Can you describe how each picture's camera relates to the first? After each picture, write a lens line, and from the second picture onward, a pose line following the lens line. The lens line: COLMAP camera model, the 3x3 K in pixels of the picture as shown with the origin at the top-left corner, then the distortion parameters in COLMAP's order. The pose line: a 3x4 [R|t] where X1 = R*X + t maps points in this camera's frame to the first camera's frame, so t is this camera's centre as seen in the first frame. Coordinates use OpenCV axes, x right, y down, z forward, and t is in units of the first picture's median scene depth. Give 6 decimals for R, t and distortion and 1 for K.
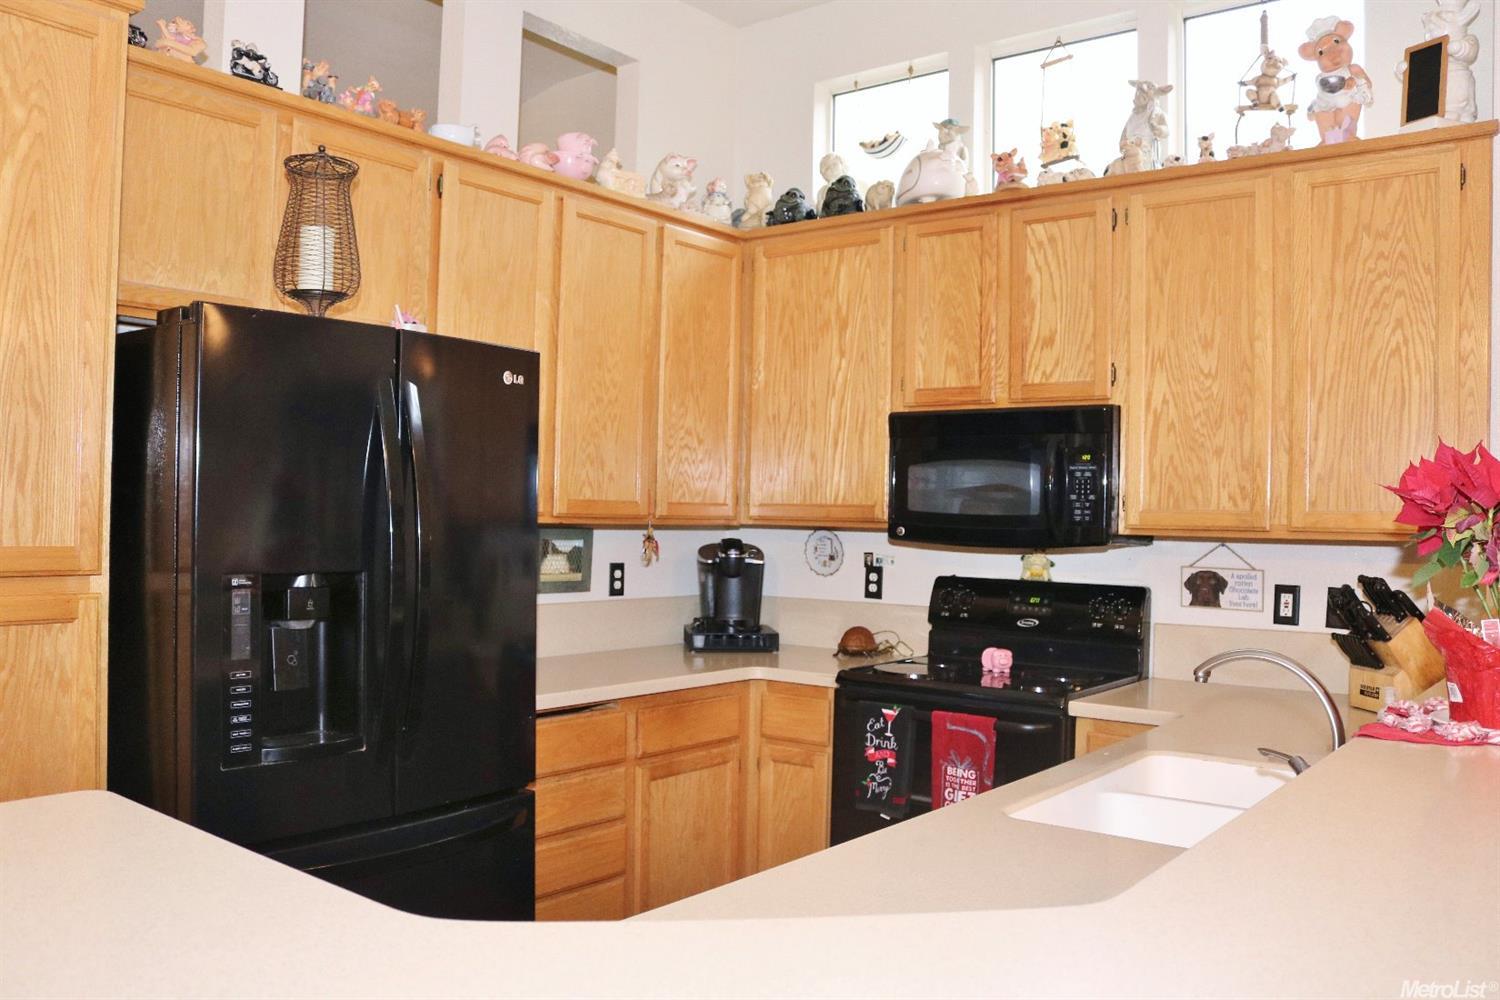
lens RADIAL K [[1232.9, 0, 744.3], [0, 1232.9, 503.7], [0, 0, 1]] dist [-0.156144, 0.126224]
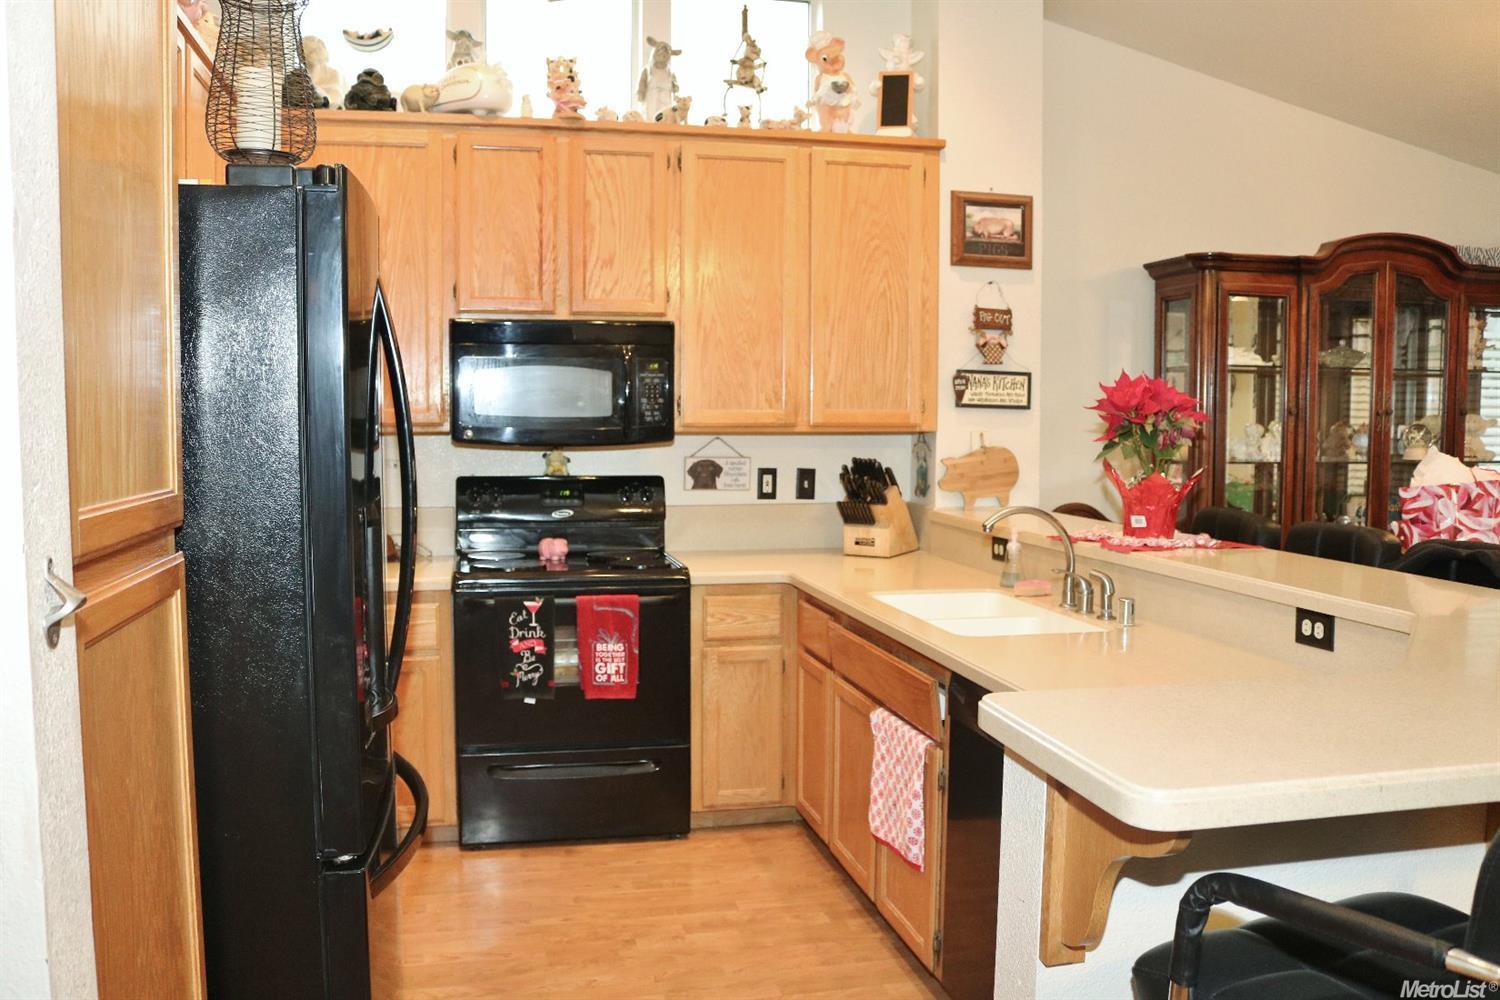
lens RADIAL K [[1238.4, 0, 750.0], [0, 1238.4, 500.0], [0, 0, 1]] dist [-0.153148, 0.126635]
pose [[0.632011, -0.068002, 0.771970, -0.579836], [0.003817, 0.996404, 0.084648, -0.010138], [-0.774950, -0.050552, 0.629998, 0.179648]]
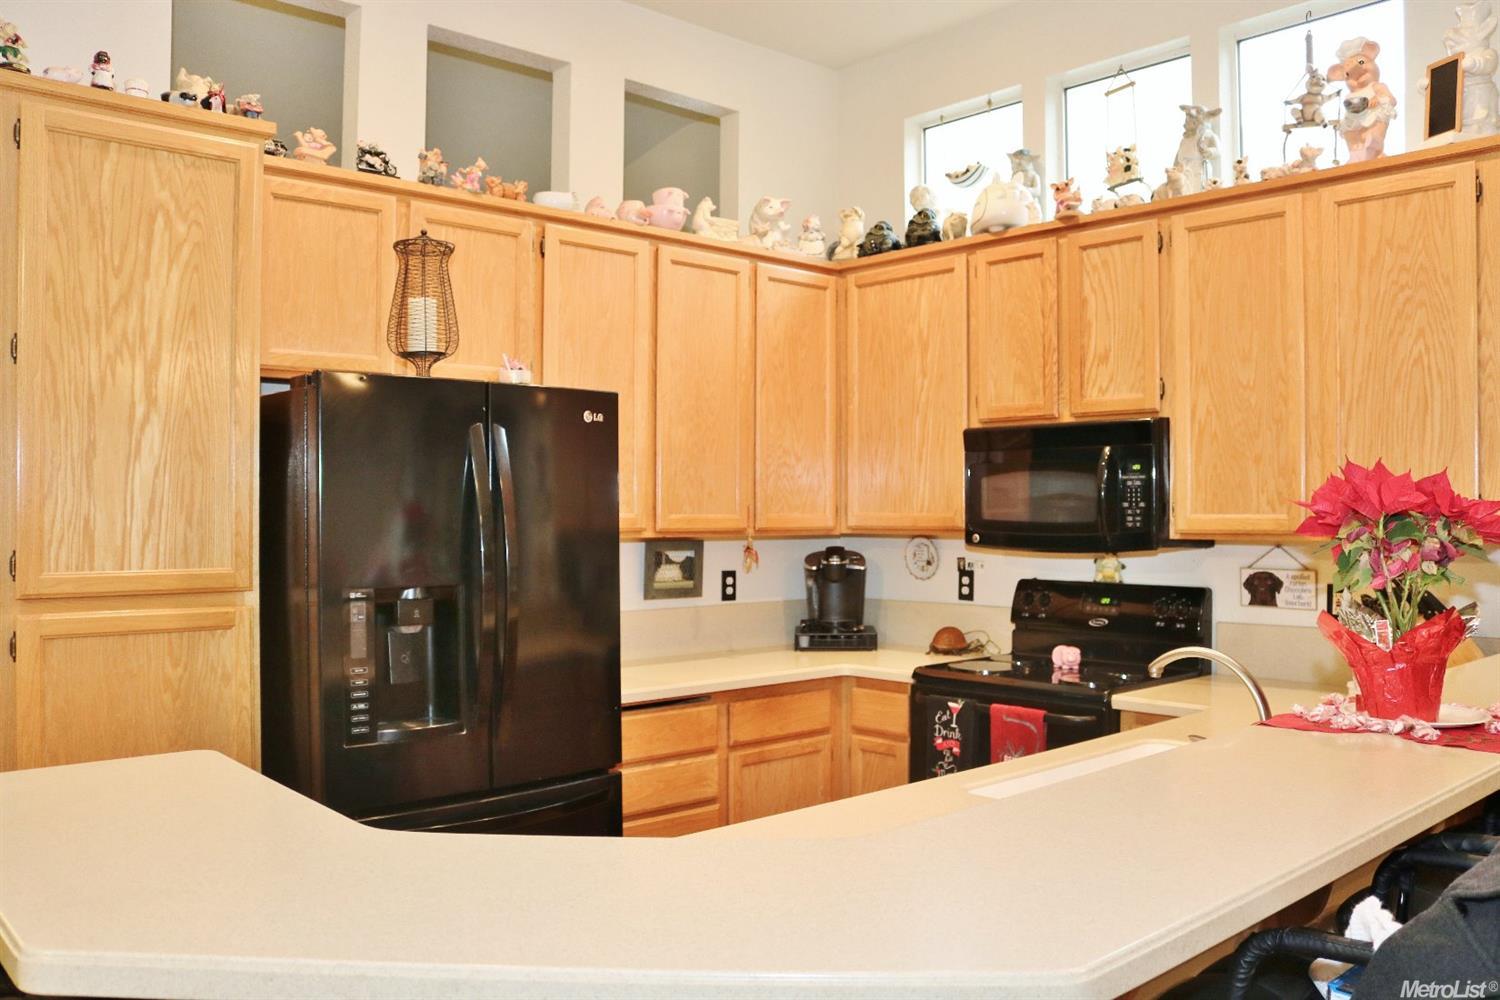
lens RADIAL K [[1238.4, 0, 750.0], [0, 1238.4, 500.0], [0, 0, 1]] dist [-0.153148, 0.126635]
pose [[0.986178, -0.022284, -0.164185, 0.121597], [0.021872, 0.999751, -0.004318, -0.012085], [0.164240, 0.000667, 0.986420, -0.109886]]
